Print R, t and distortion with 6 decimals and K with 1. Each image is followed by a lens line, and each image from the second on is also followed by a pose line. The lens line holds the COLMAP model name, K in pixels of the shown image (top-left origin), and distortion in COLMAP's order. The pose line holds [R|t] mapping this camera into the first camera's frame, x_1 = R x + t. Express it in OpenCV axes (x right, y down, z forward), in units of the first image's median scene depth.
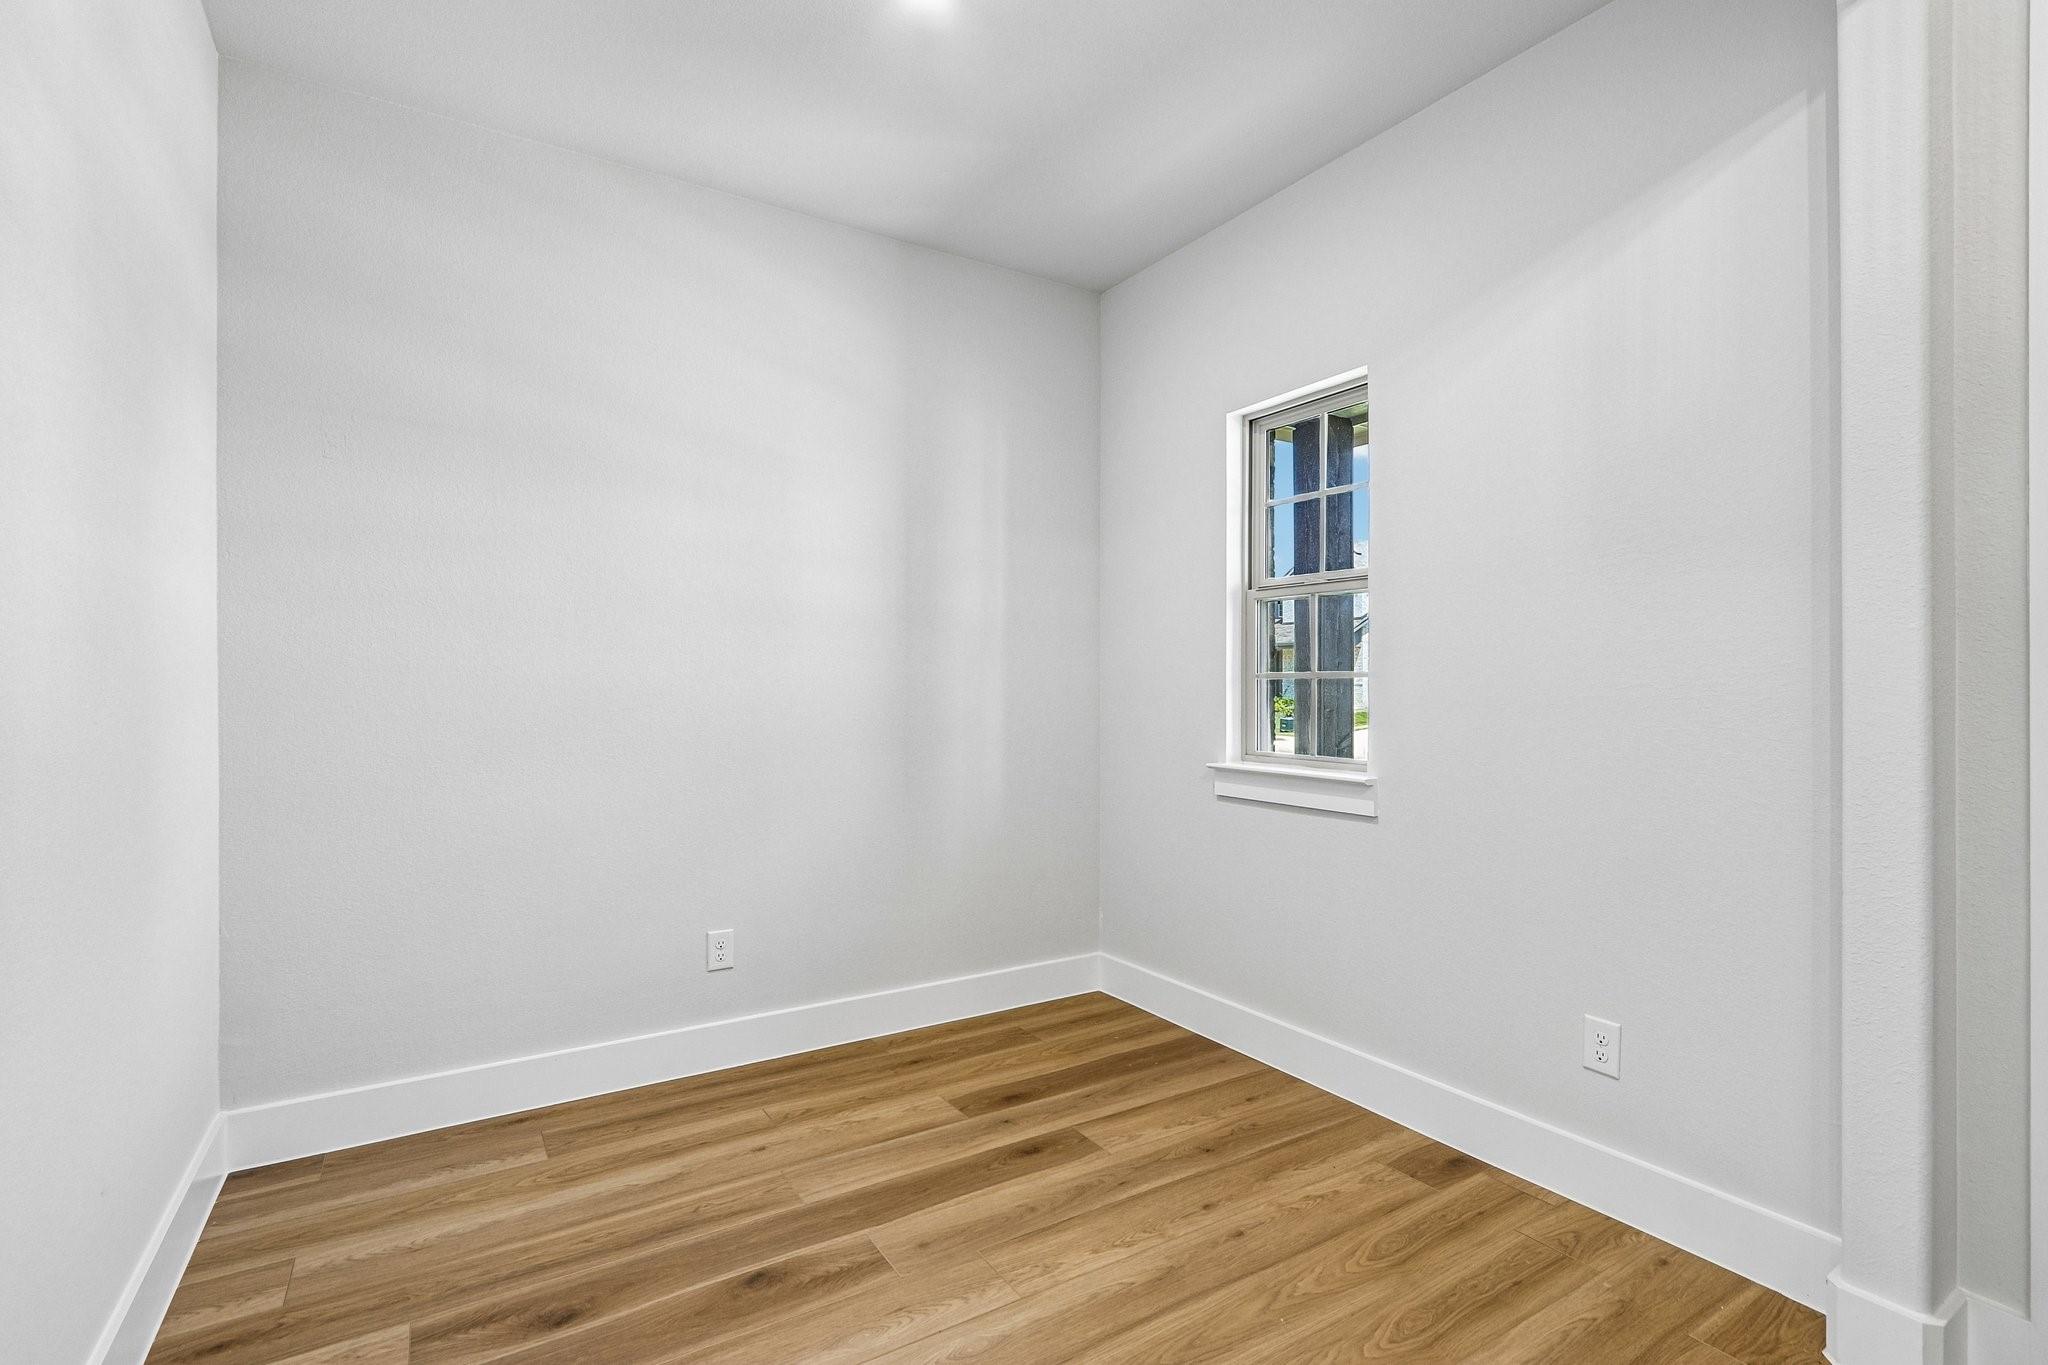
lens RADIAL K [[953.5, 0, 1023.4], [0, 953.5, 683.1], [0, 0, 1]] dist [-0.014213, 0.000804]
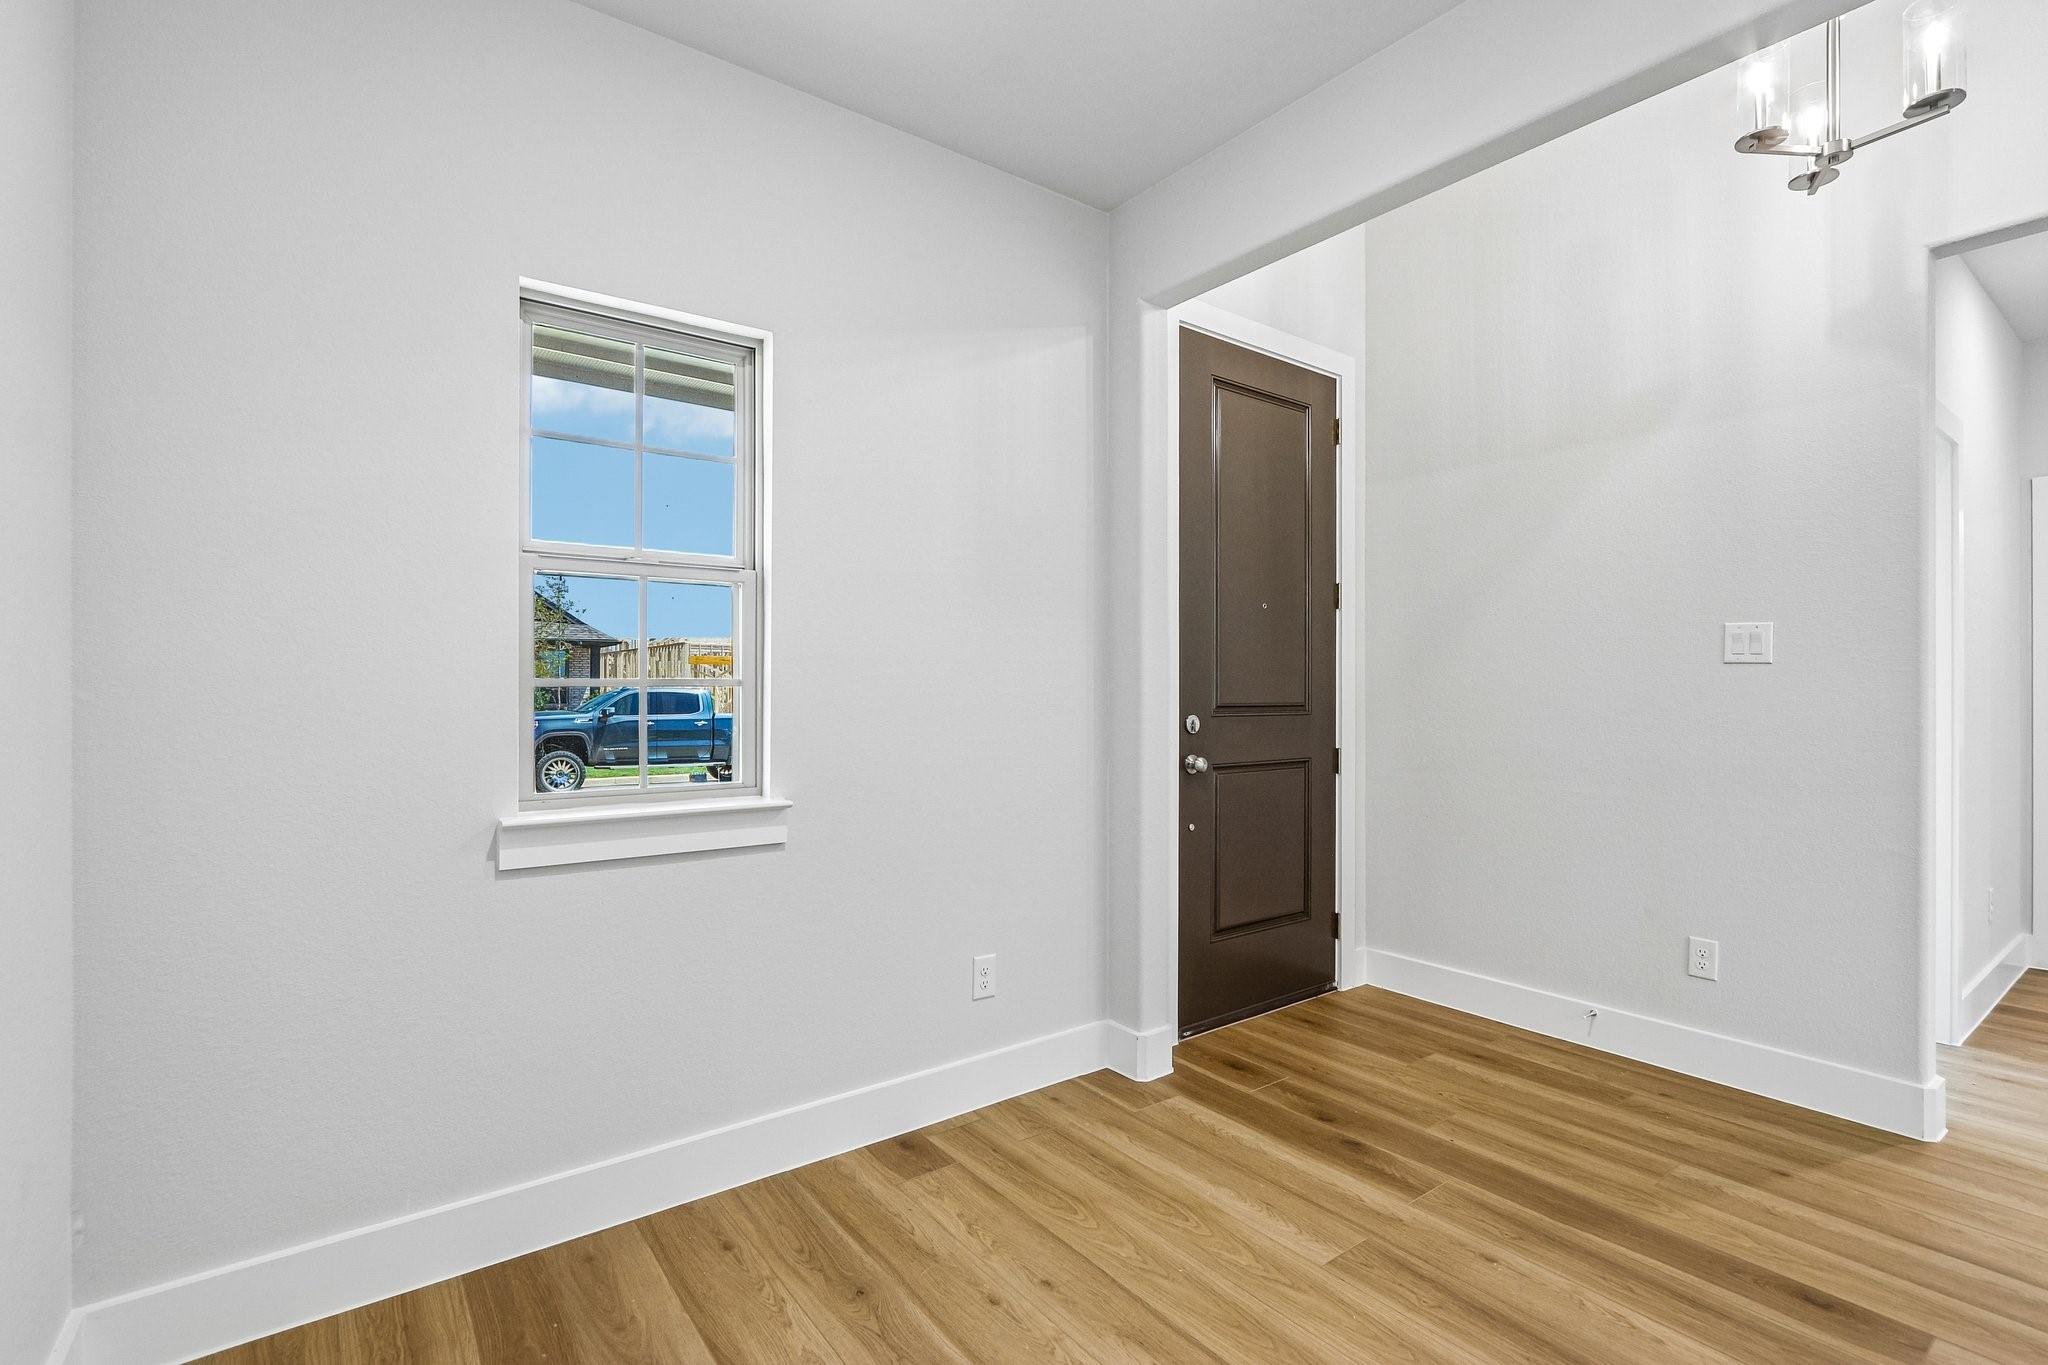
lens RADIAL K [[953.5, 0, 1029.3], [0, 953.5, 686.1], [0, 0, 1]] dist [-0.014213, 0.000804]
pose [[-0.086895, 0.000214, 0.996217, -0.614474], [-0.000657, 1.000000, -0.000272, -0.006862], [-0.996217, -0.000678, -0.086895, 0.959773]]
